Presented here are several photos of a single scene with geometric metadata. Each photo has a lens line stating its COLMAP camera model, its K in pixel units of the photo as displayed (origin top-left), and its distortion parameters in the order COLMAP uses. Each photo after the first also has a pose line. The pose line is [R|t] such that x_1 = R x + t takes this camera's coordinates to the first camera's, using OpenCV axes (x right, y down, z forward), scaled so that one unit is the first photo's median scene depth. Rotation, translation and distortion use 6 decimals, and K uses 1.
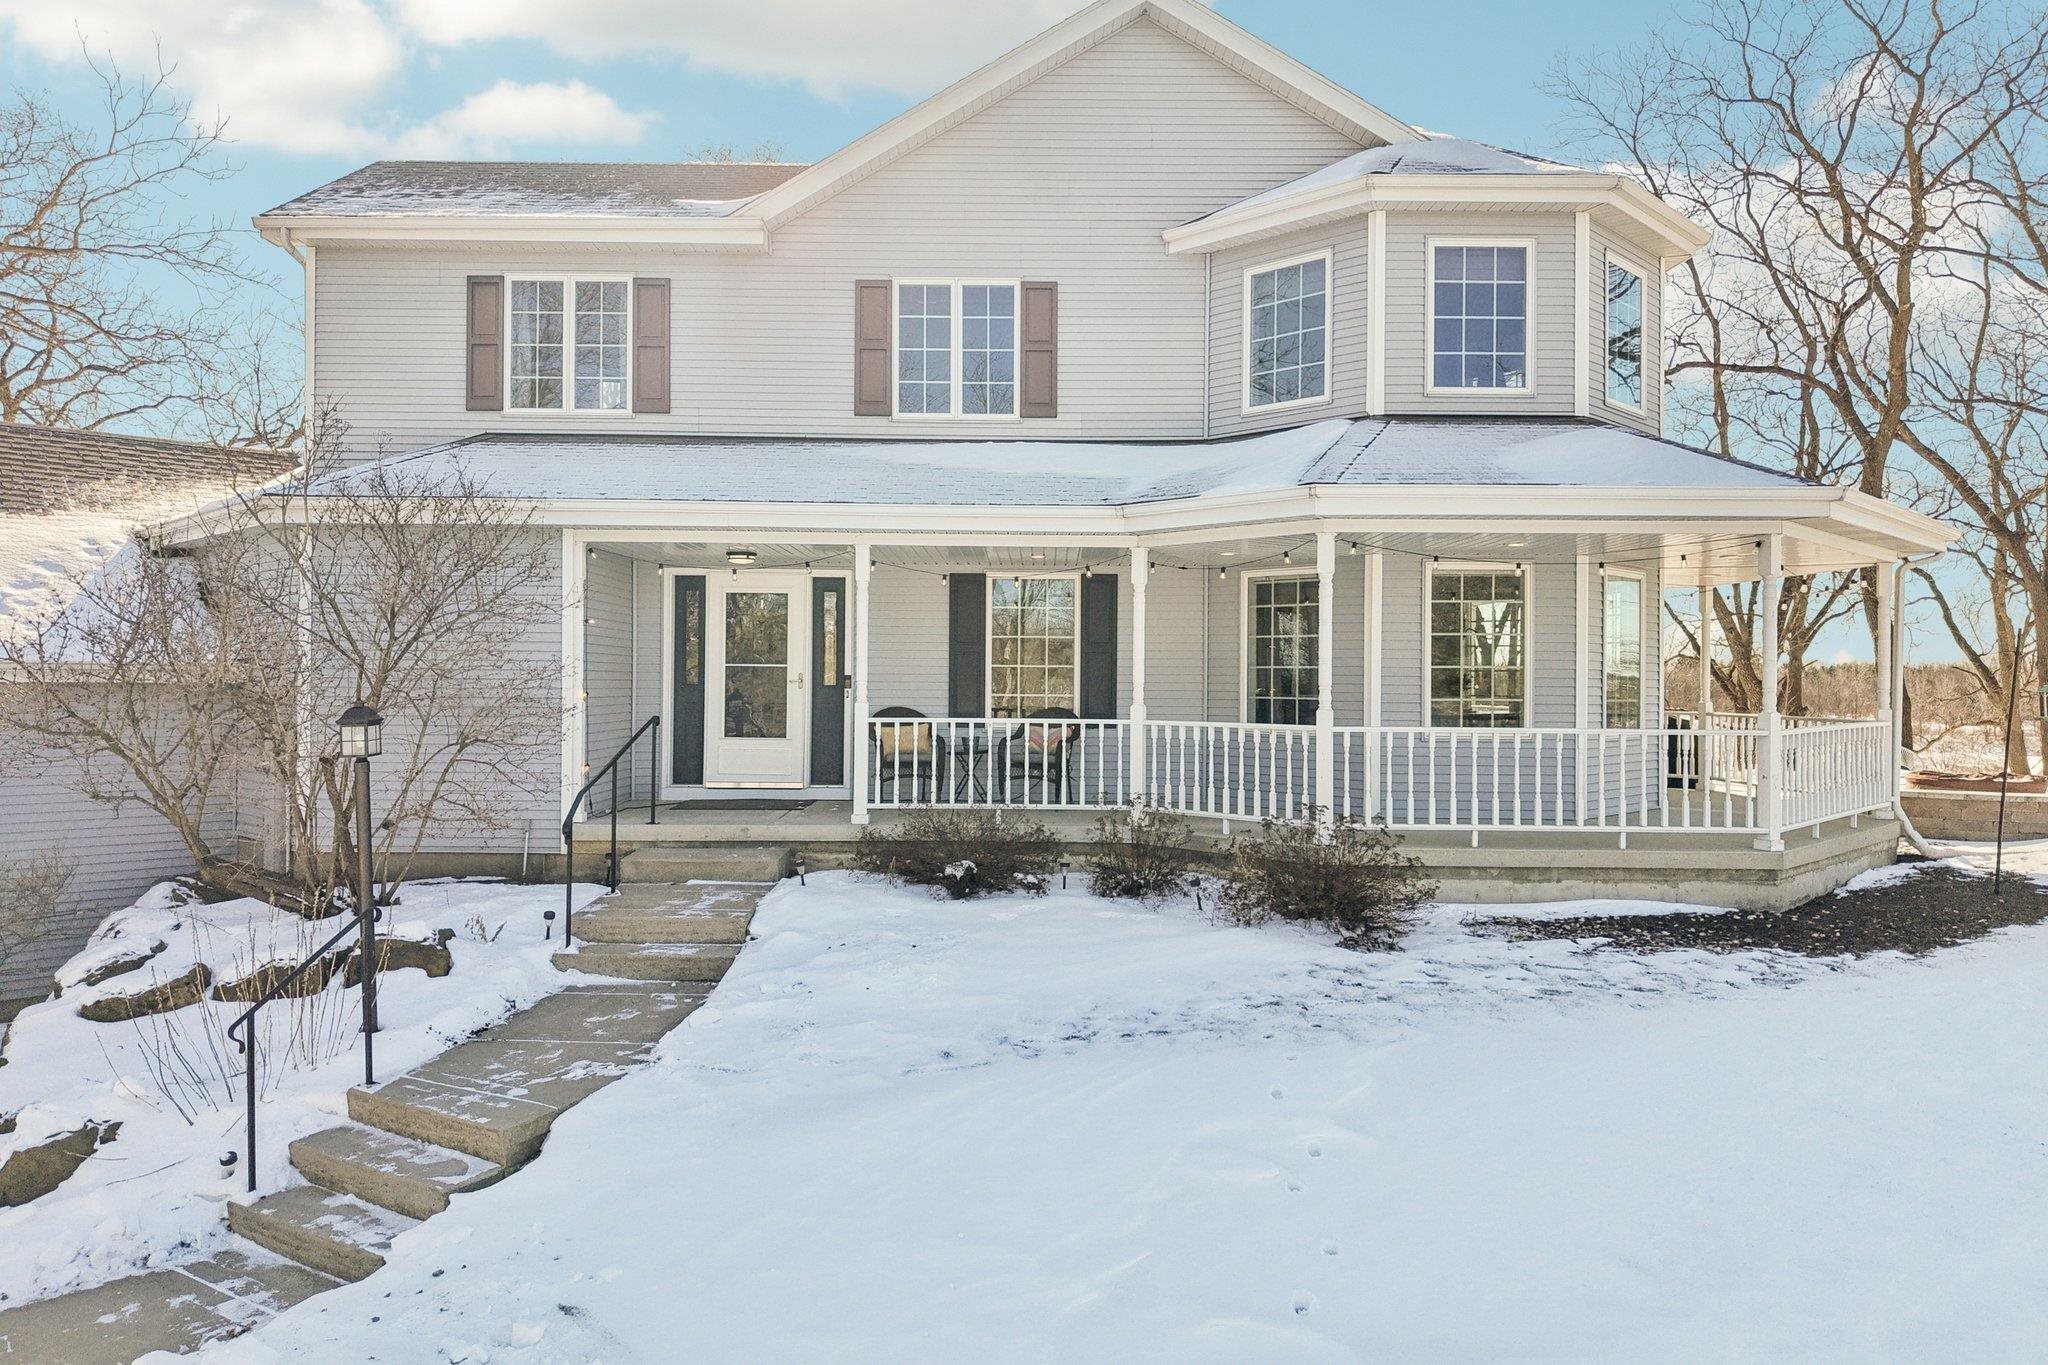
lens RADIAL K [[1388.0, 0, 1024.0], [0, 1388.0, 682.5], [0, 0, 1]] dist [-0.024636, -0.004639]
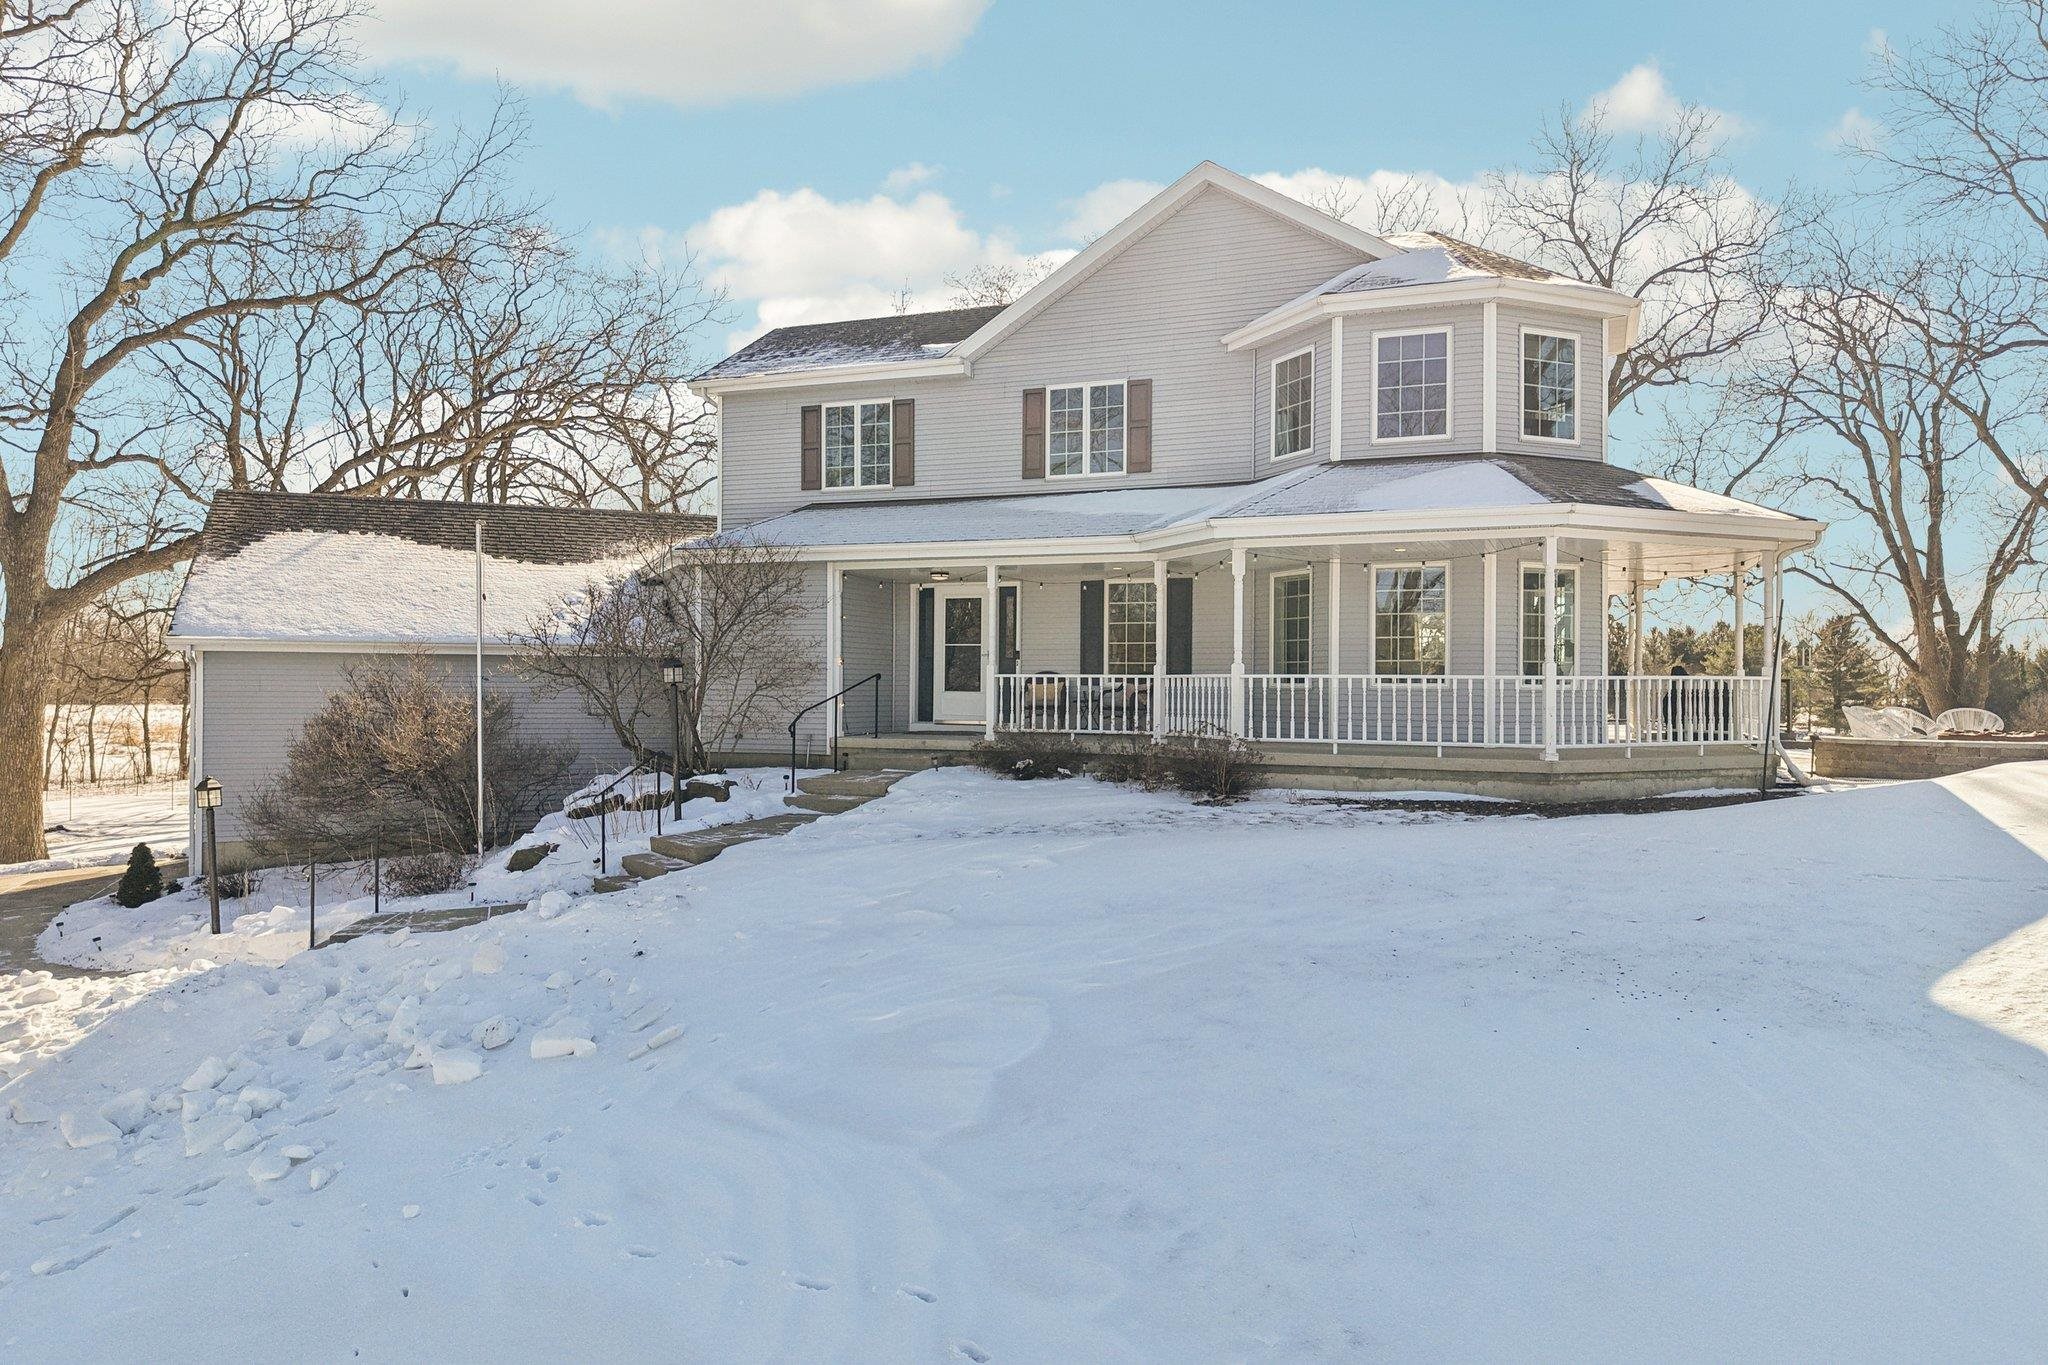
lens RADIAL K [[1388.0, 0, 1024.0], [0, 1388.0, 682.5], [0, 0, 1]] dist [-0.024636, -0.004639]
pose [[0.923414, -0.004367, -0.383781, 0.463772], [0.003534, 0.999990, -0.002876, 0.034798], [0.383789, 0.001299, 0.923420, -0.405270]]
